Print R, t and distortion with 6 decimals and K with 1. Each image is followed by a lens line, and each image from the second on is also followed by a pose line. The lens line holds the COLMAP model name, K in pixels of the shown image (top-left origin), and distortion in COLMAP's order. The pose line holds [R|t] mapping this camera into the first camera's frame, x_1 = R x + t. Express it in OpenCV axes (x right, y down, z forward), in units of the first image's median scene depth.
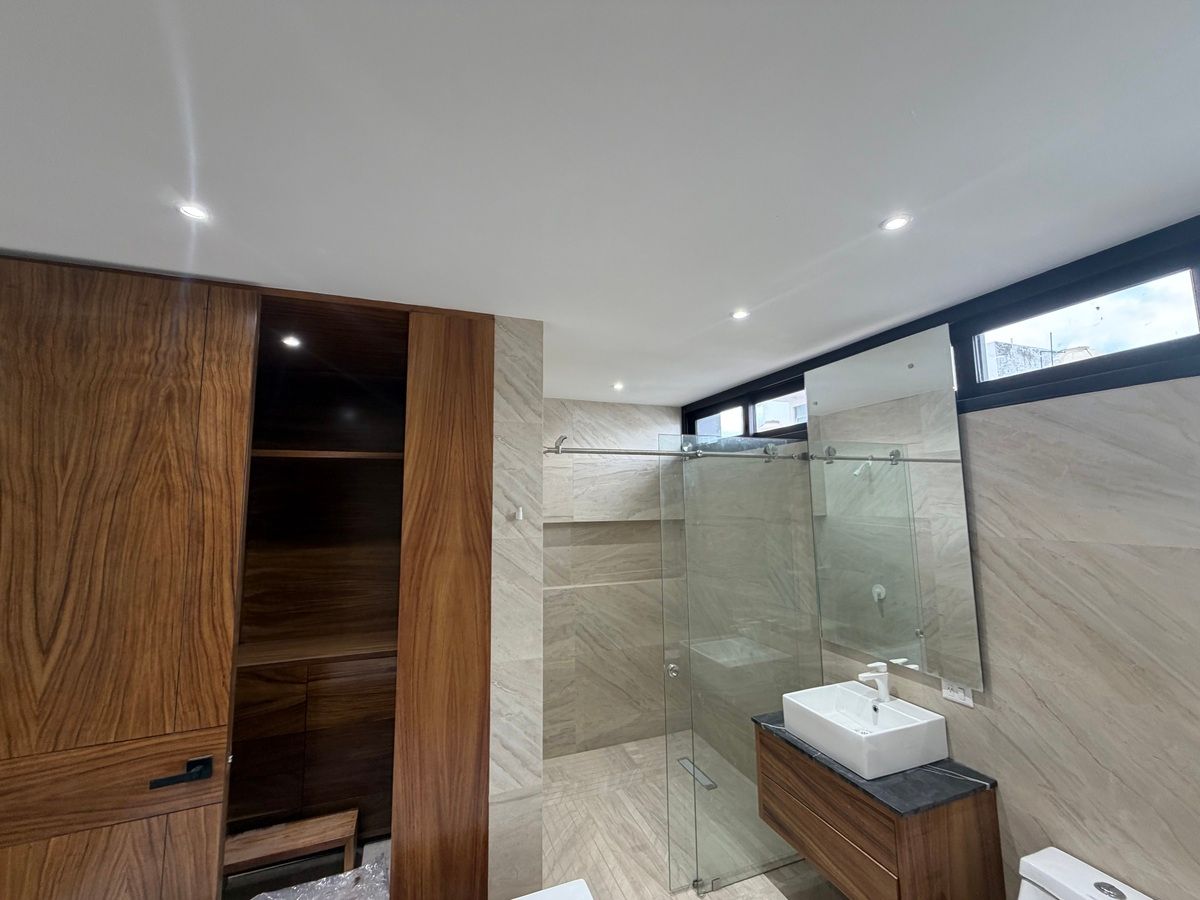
lens RADIAL K [[476.7, 0, 598.0], [0, 476.7, 448.8], [0, 0, 1]] dist [0.000749, 0.000146]
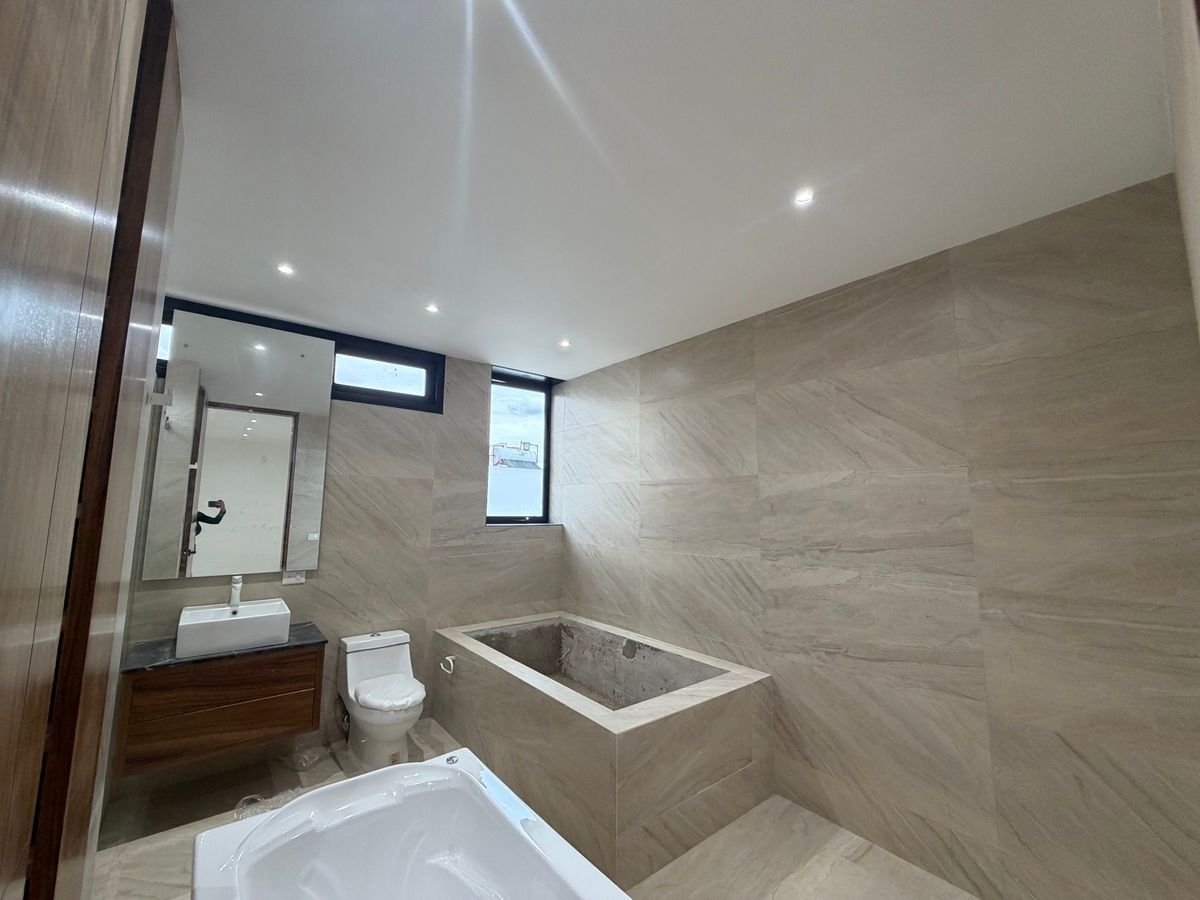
lens RADIAL K [[476.7, 0, 600.1], [0, 476.7, 451.8], [0, 0, 1]] dist [0.000749, 0.000146]
pose [[-0.321560, 0.127872, 0.938215, -1.166012], [-0.104072, 0.980064, -0.169245, 0.320025], [-0.941153, -0.152064, -0.301841, 0.699763]]
